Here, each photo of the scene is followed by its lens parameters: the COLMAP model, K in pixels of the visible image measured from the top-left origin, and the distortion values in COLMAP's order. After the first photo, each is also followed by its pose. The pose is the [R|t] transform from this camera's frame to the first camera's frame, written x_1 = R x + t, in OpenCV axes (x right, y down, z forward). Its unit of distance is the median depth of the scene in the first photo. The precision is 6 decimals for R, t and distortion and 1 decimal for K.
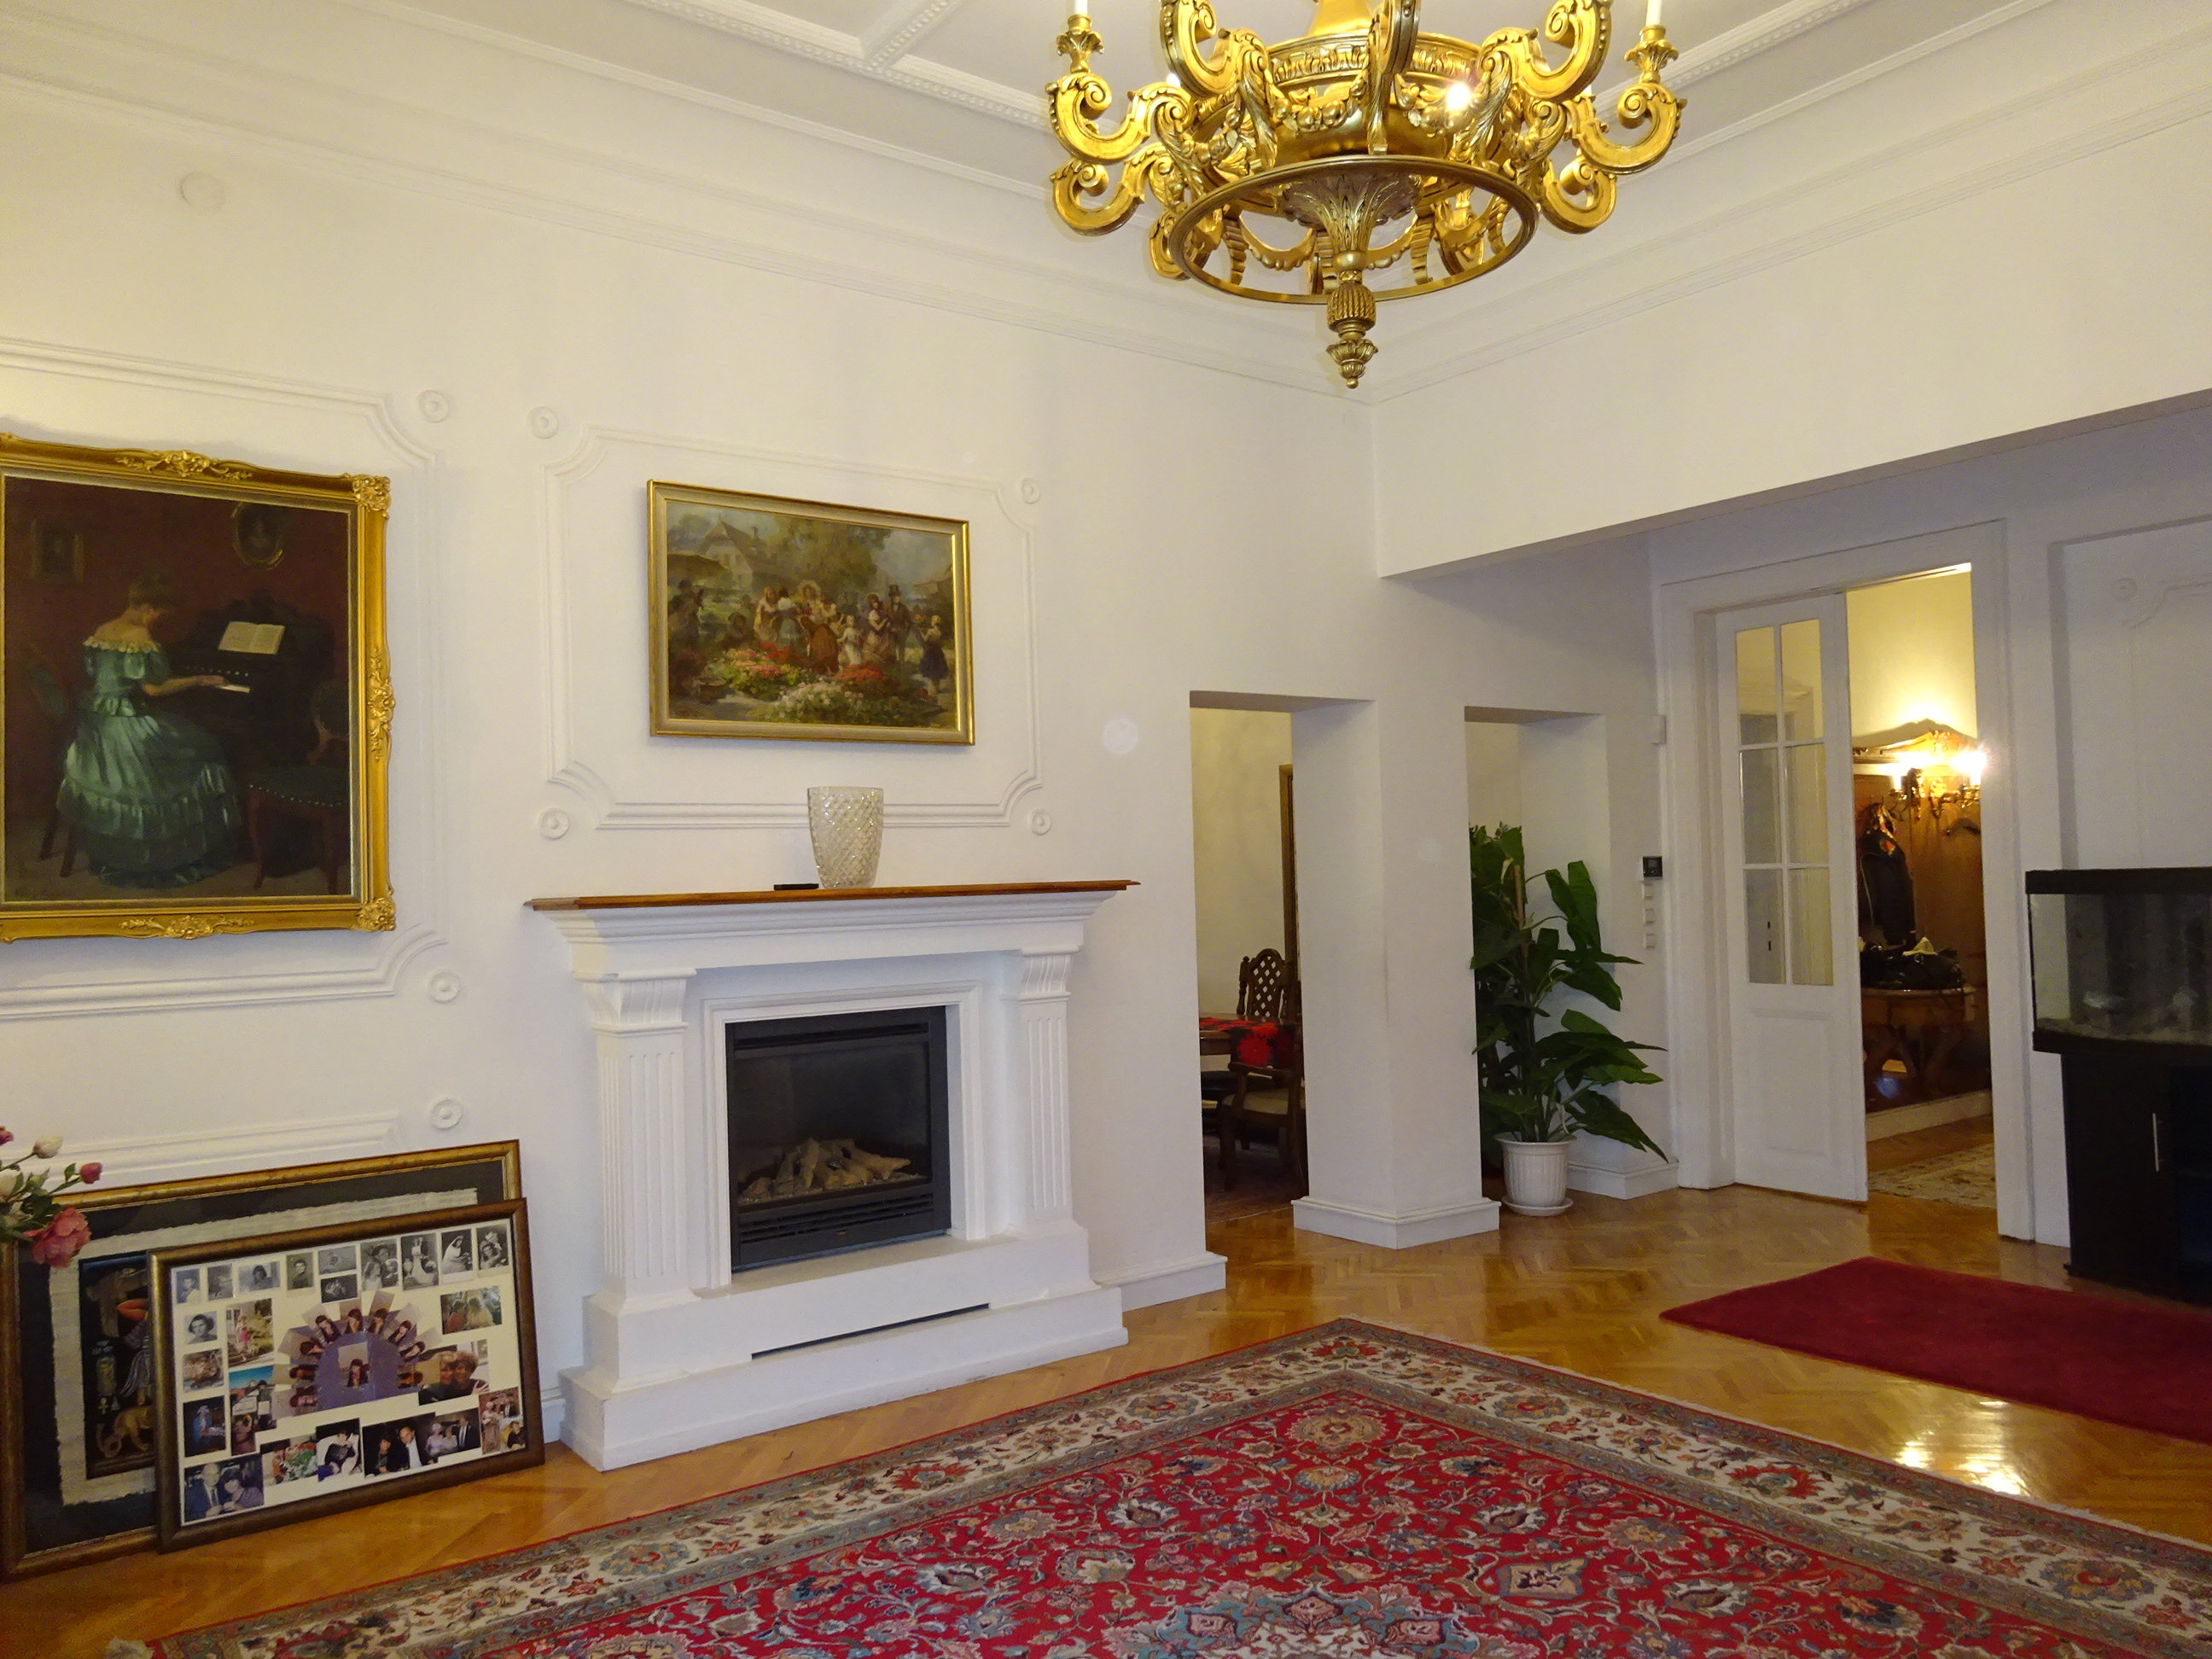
lens RADIAL K [[1621.2, 0, 1119.2], [0, 1621.2, 838.9], [0, 0, 1]] dist [0.004586, -0.006132]
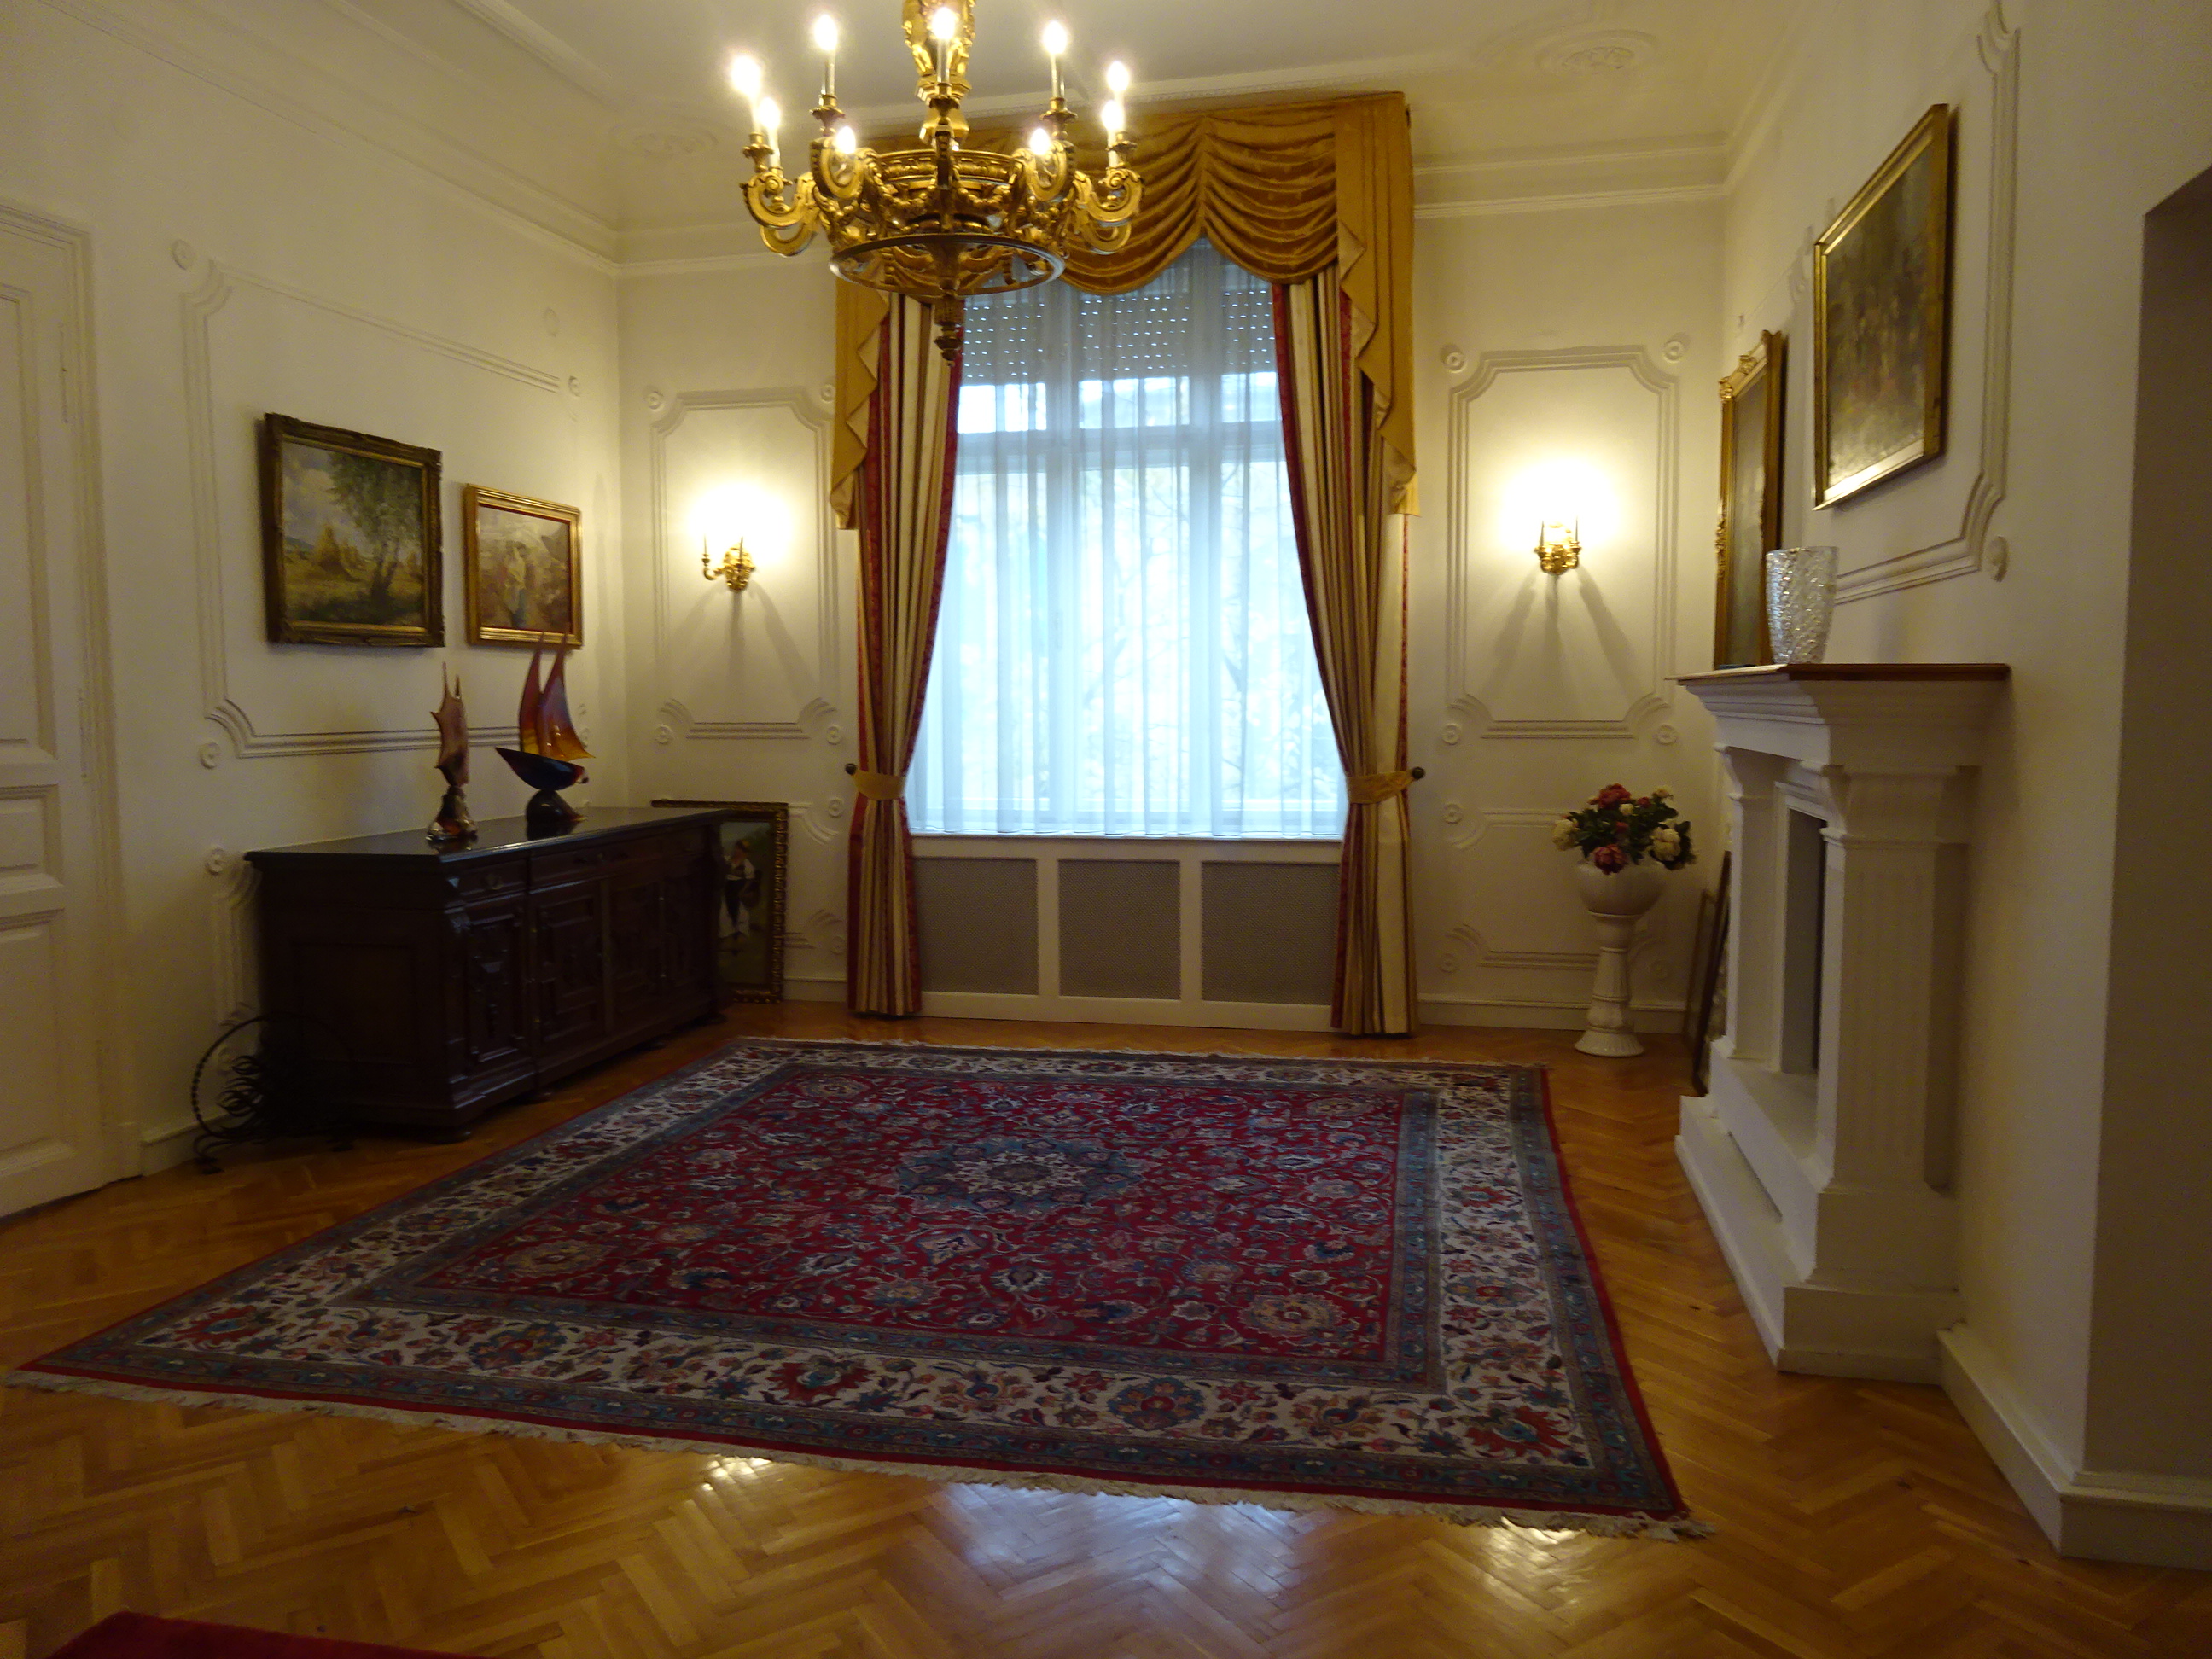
lens RADIAL K [[1621.2, 0, 1107.1], [0, 1621.2, 820.1], [0, 0, 1]] dist [0.004586, -0.006132]
pose [[-0.755890, 0.082278, -0.649509, 0.830745], [0.043319, 0.996183, 0.075779, 0.033636], [0.653264, 0.029145, -0.756569, 1.752744]]
